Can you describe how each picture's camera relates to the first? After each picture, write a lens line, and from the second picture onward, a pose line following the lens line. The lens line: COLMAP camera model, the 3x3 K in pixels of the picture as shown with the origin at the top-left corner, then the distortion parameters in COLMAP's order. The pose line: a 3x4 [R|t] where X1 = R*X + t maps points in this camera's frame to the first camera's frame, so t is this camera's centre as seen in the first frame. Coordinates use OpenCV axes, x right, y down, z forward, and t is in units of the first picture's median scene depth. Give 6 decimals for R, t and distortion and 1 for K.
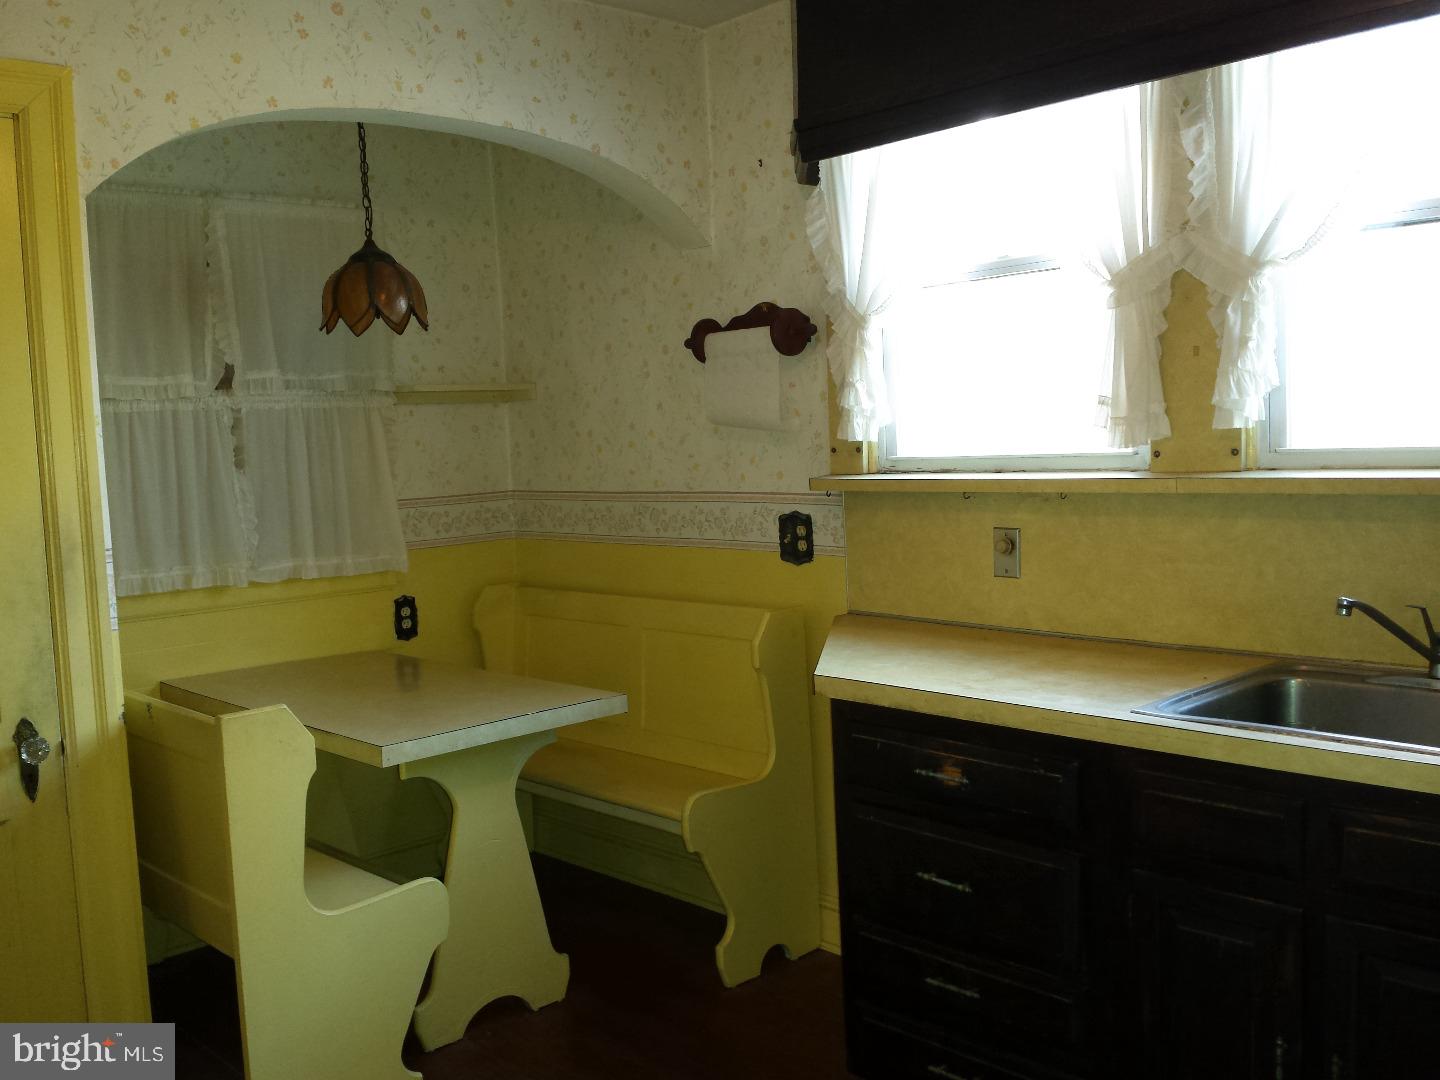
lens RADIAL K [[1352.3, 0, 726.7], [0, 1352.3, 539.6], [0, 0, 1]] dist [-0.011899, 0.000000]
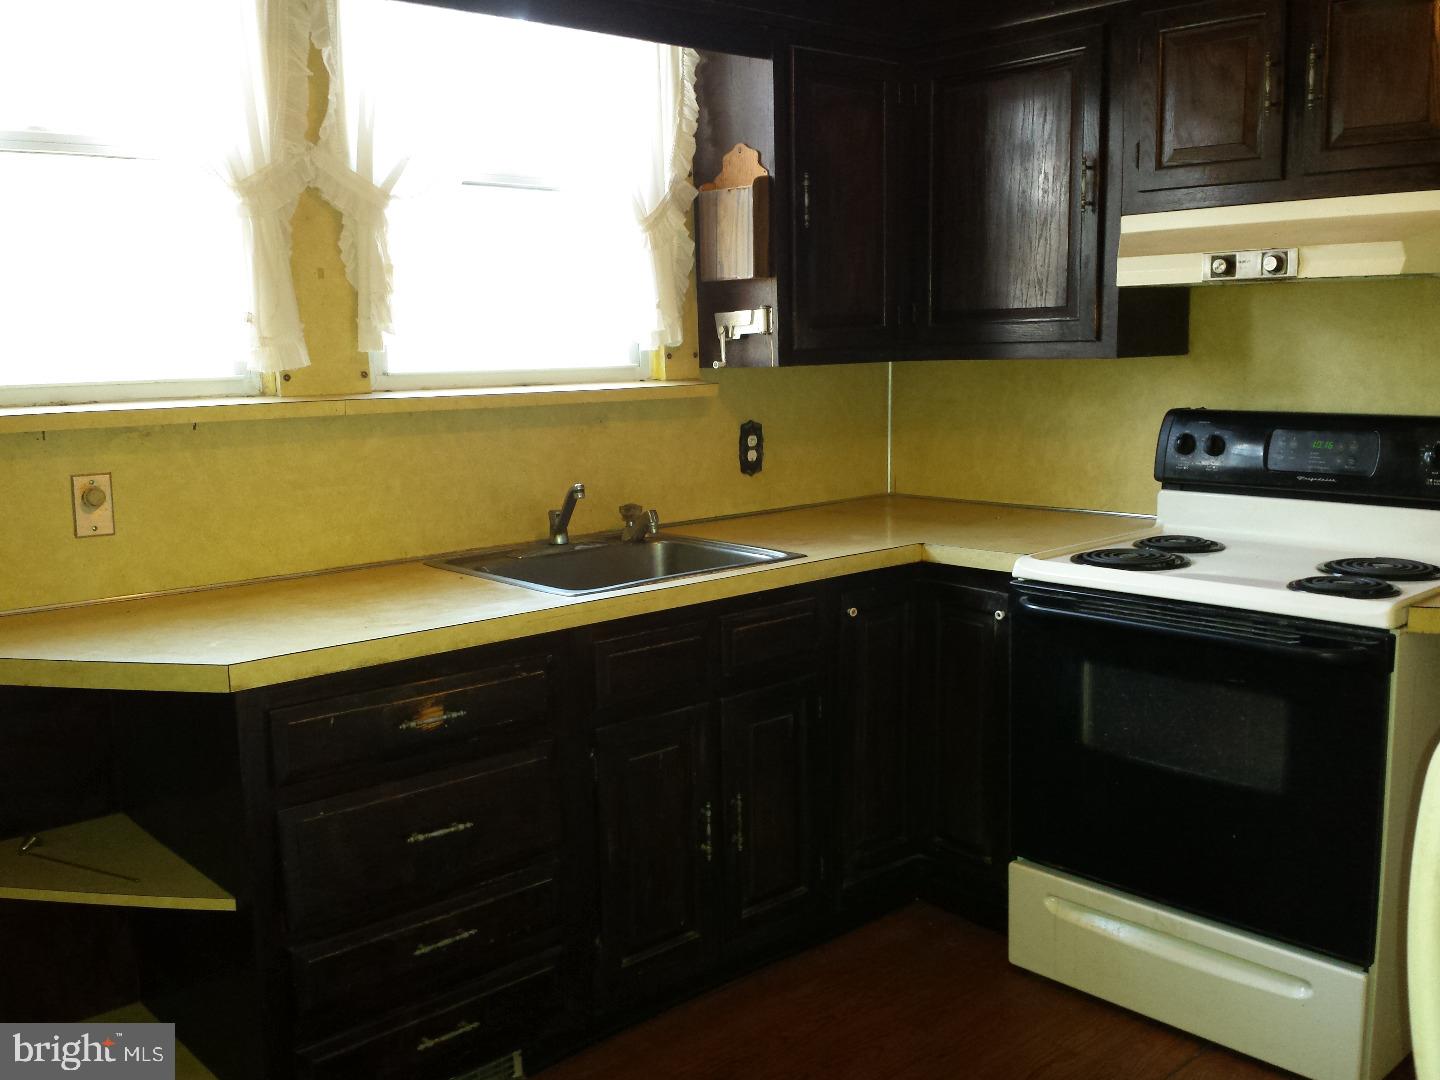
lens RADIAL K [[1352.3, 0, 729.3], [0, 1352.3, 554.7], [0, 0, 1]] dist [-0.011899, 0.000000]
pose [[-0.005075, -0.114940, 0.993360, -0.472584], [0.092376, 0.989071, 0.114915, -0.014588], [-0.995711, 0.092346, 0.005598, 0.499537]]
